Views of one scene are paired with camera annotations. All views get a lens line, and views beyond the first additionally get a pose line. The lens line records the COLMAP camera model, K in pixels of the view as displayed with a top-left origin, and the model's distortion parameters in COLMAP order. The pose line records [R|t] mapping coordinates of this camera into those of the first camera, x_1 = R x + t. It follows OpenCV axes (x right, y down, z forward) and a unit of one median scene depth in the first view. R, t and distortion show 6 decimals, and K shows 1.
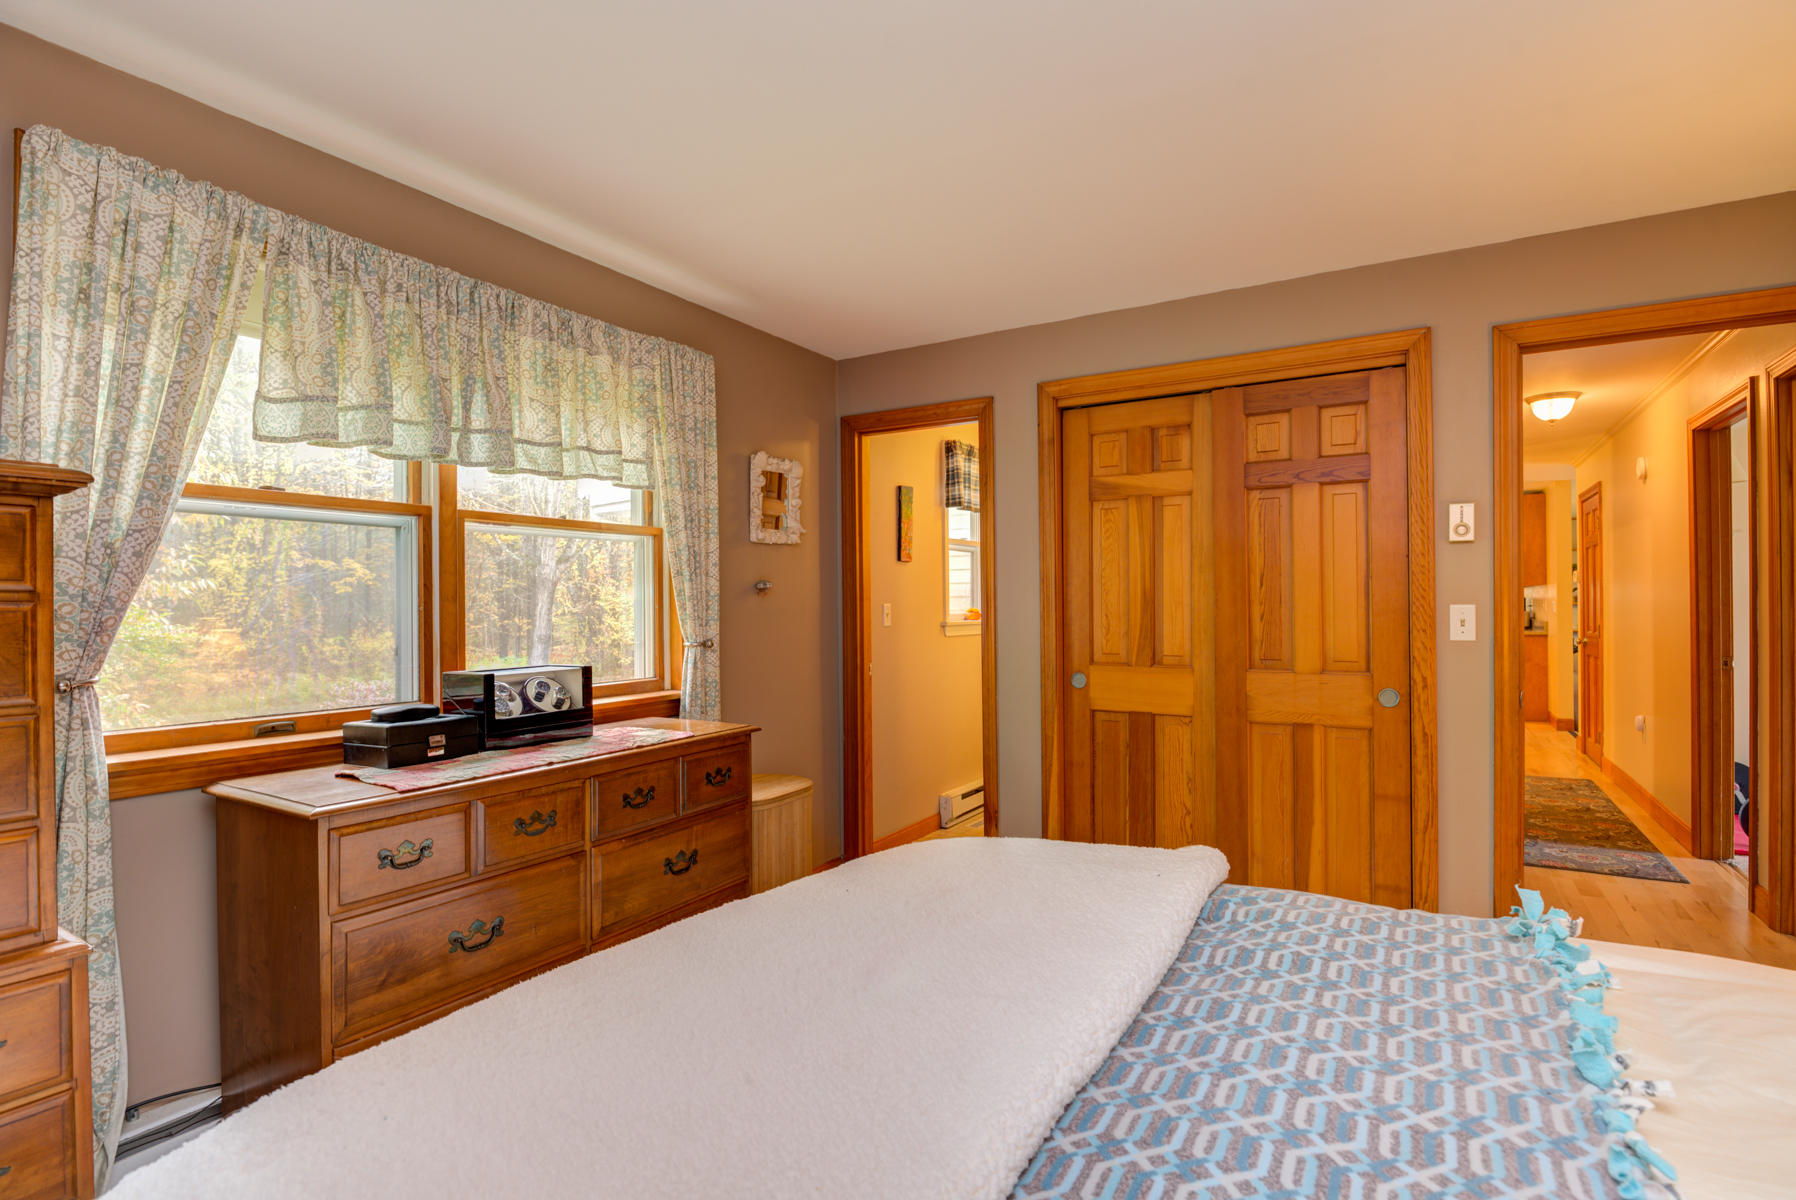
lens RADIAL K [[885.2, 0, 896.1], [0, 885.2, 605.1], [0, 0, 1]] dist [-0.015770, -0.003363]
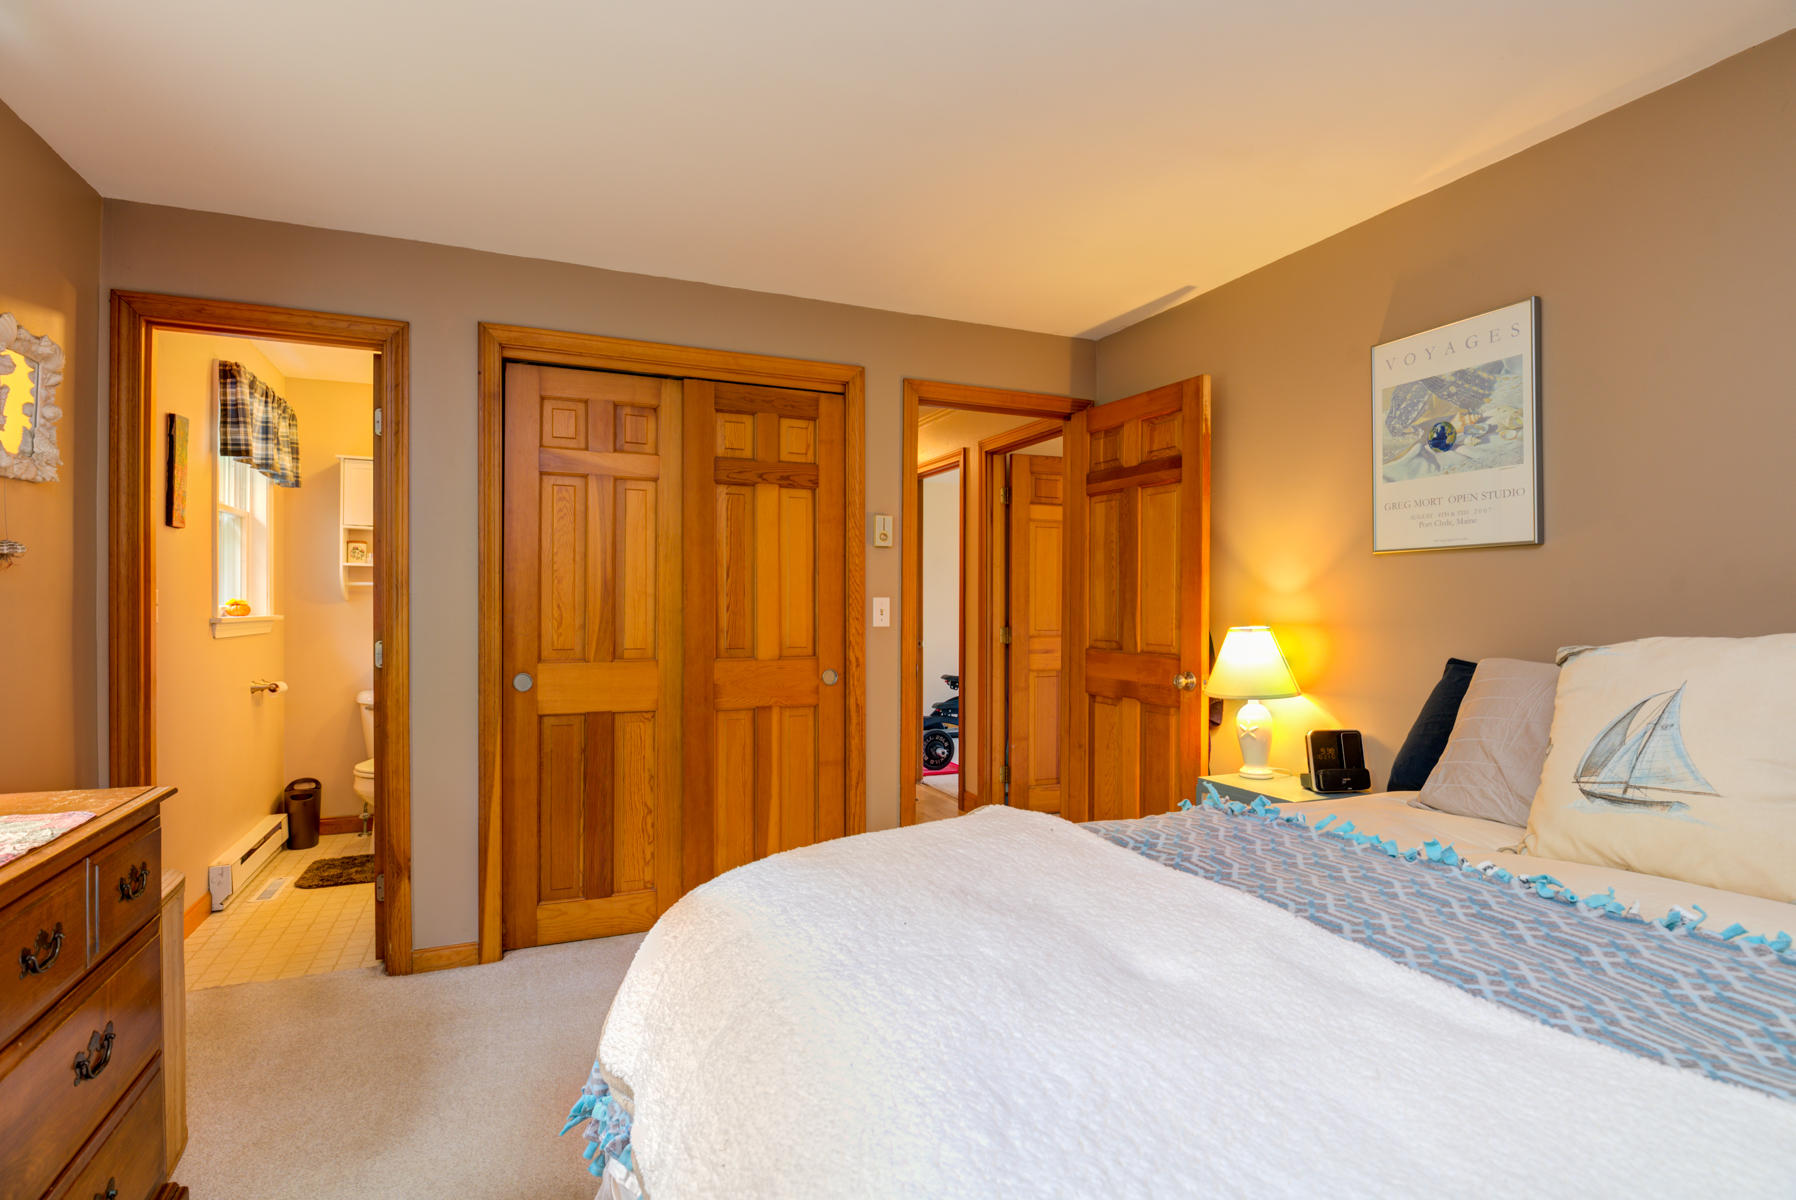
lens RADIAL K [[885.2, 0, 904.0], [0, 885.2, 605.2], [0, 0, 1]] dist [-0.015770, -0.003363]
pose [[0.565036, 0.008378, 0.825024, -0.316258], [-0.005610, 0.999964, -0.006312, 0.015527], [-0.825047, -0.001062, 0.565063, 0.236001]]
